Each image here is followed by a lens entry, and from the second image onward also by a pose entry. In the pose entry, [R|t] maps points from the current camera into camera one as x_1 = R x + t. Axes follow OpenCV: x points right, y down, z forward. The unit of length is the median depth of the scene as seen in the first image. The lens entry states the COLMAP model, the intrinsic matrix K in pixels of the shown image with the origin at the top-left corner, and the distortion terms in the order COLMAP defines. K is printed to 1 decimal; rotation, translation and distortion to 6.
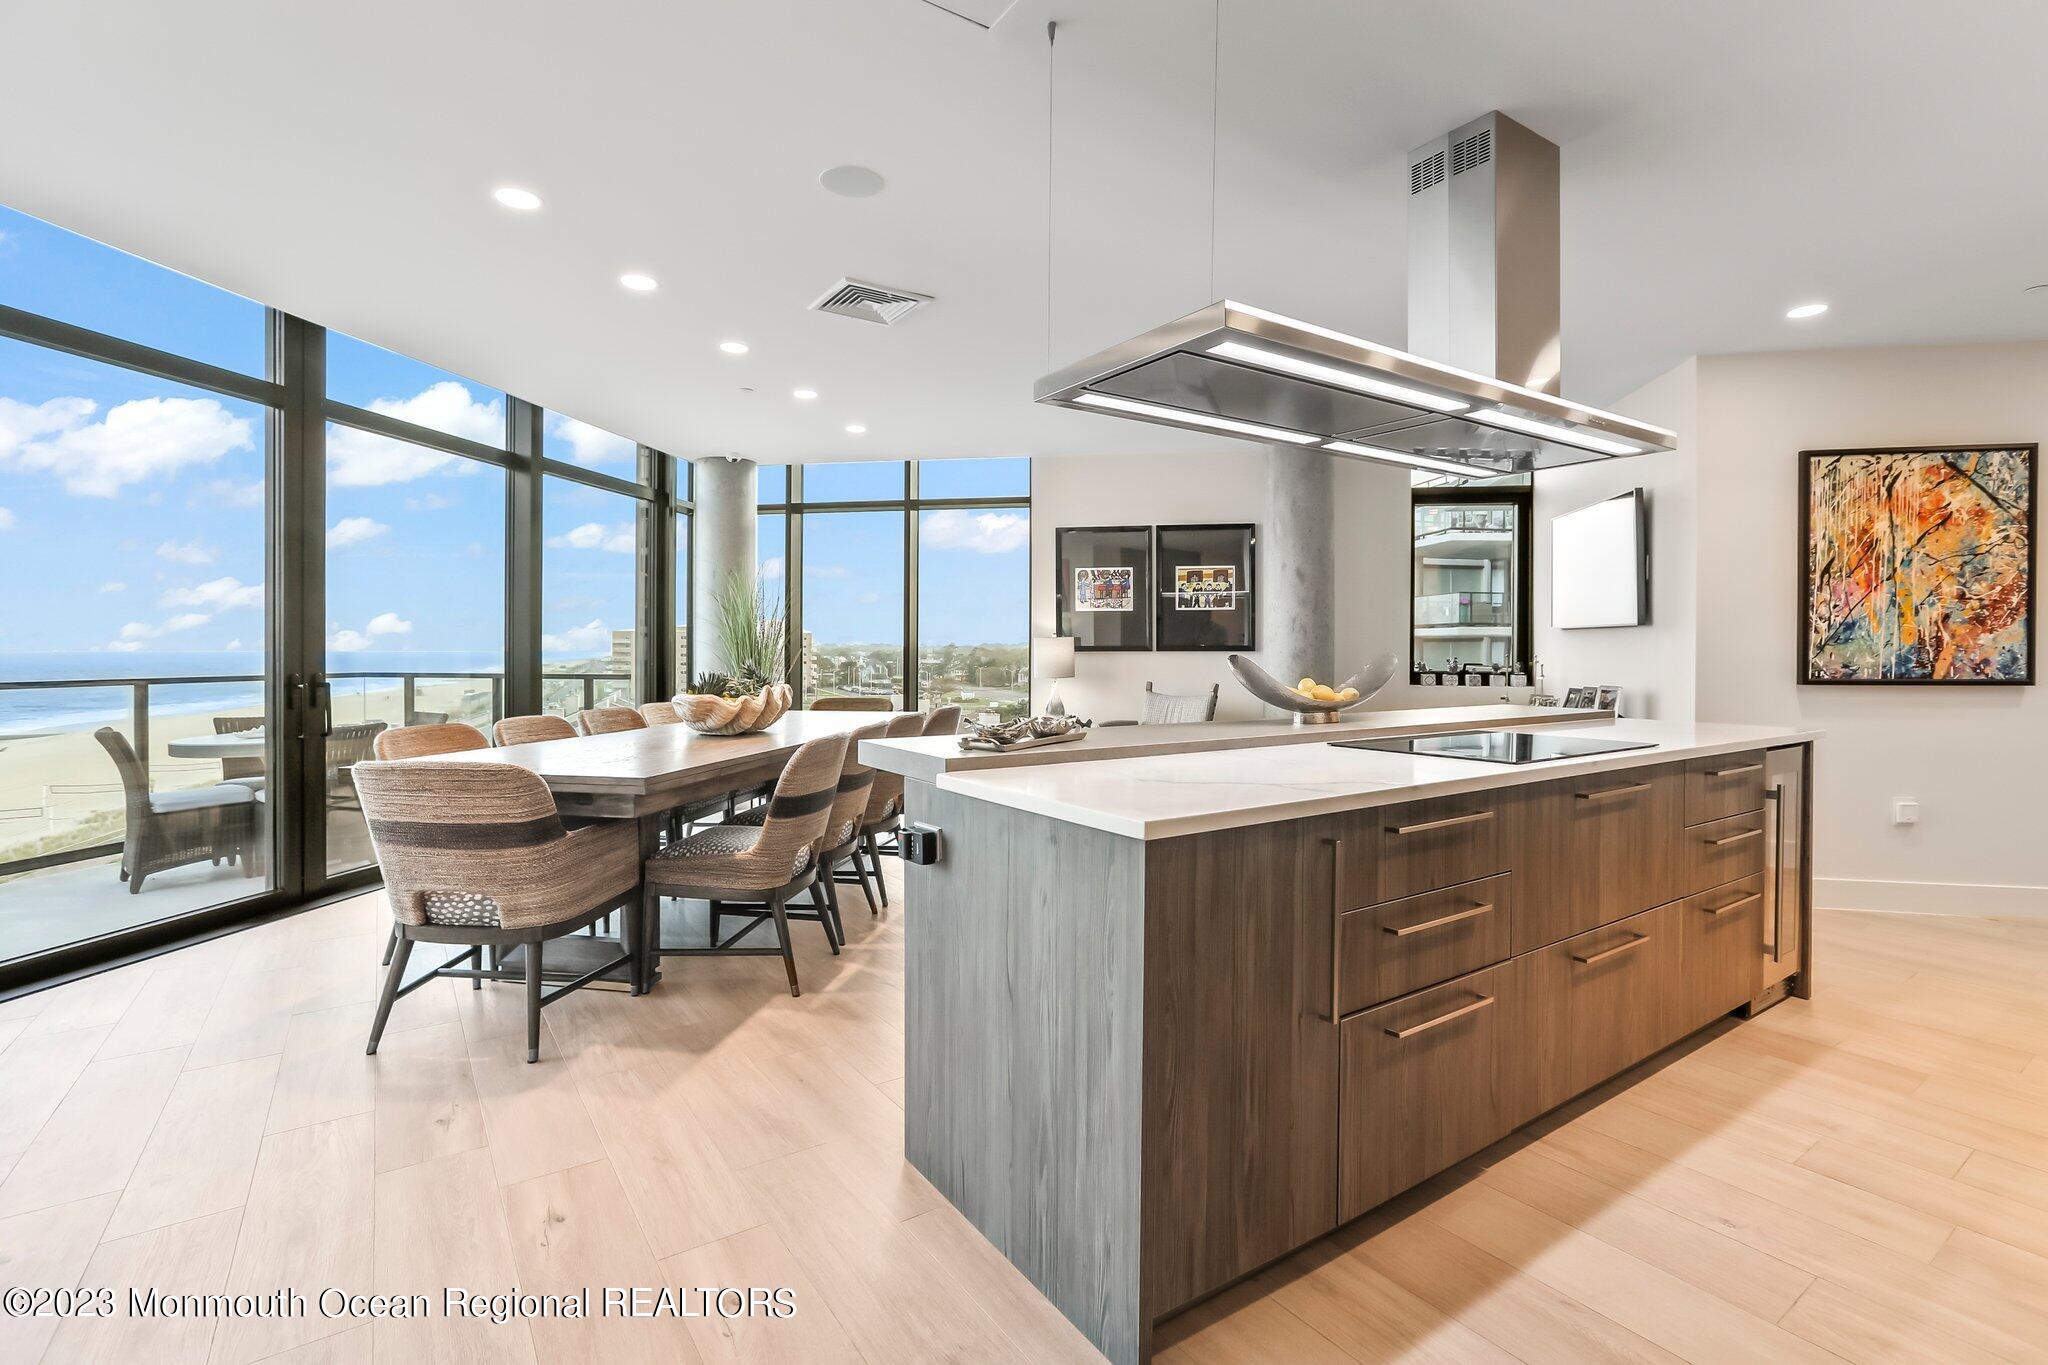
lens RADIAL K [[928.2, 0, 1025.4], [0, 928.2, 673.8], [0, 0, 1]] dist [-0.036740, 0.020548]
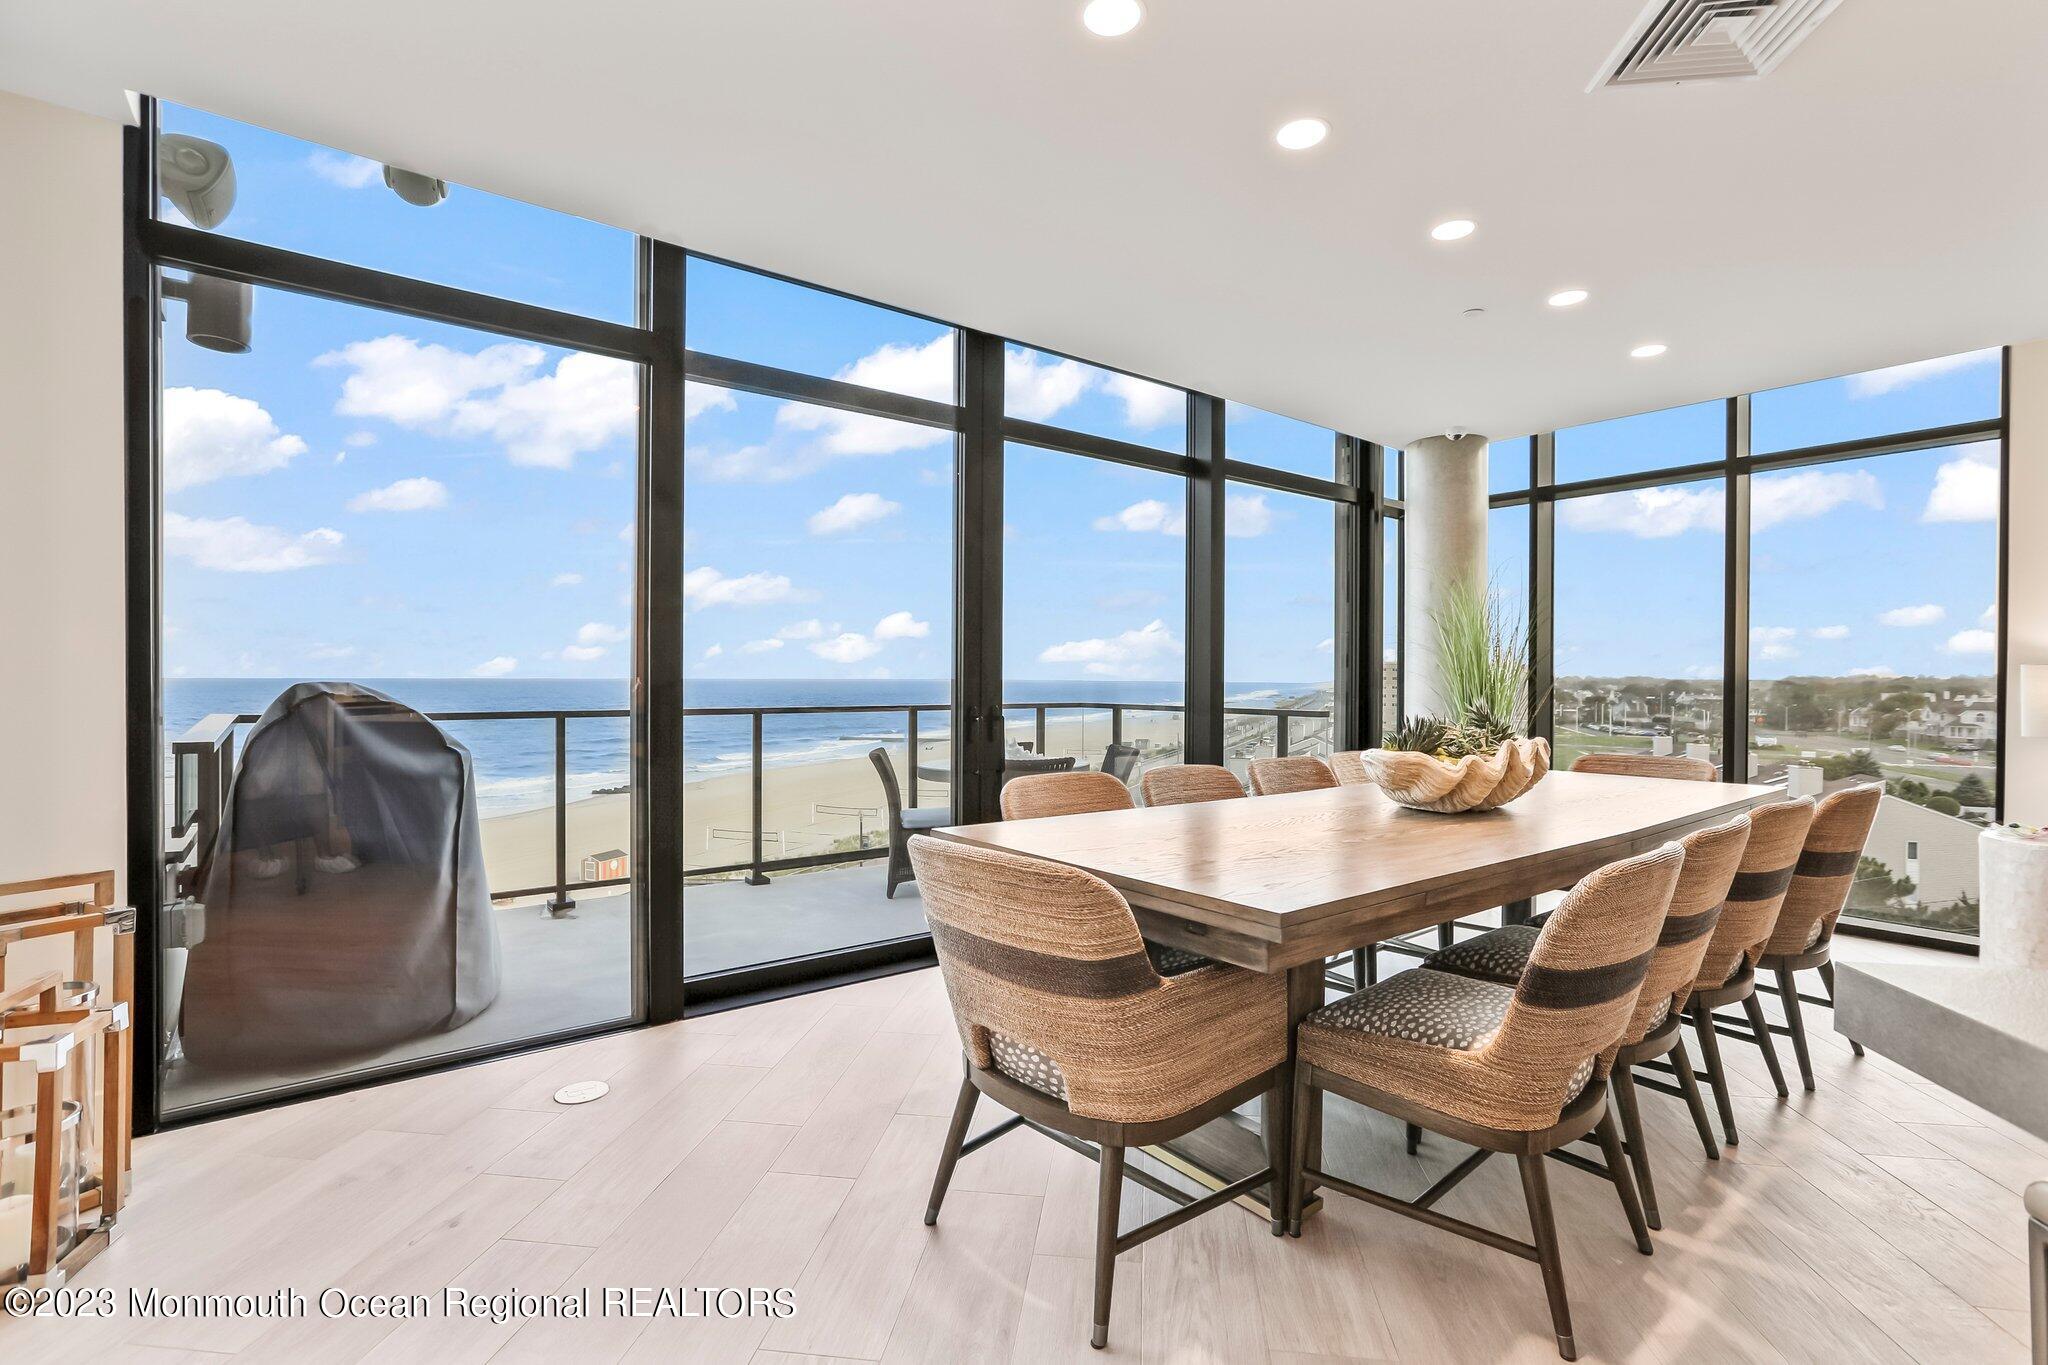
lens RADIAL K [[928.2, 0, 1025.4], [0, 928.2, 673.8], [0, 0, 1]] dist [-0.036740, 0.020548]
pose [[0.735565, -0.002418, -0.677450, -0.096301], [-0.021276, 0.999418, -0.026669, -0.008924], [0.677120, 0.034030, 0.735085, 0.312374]]
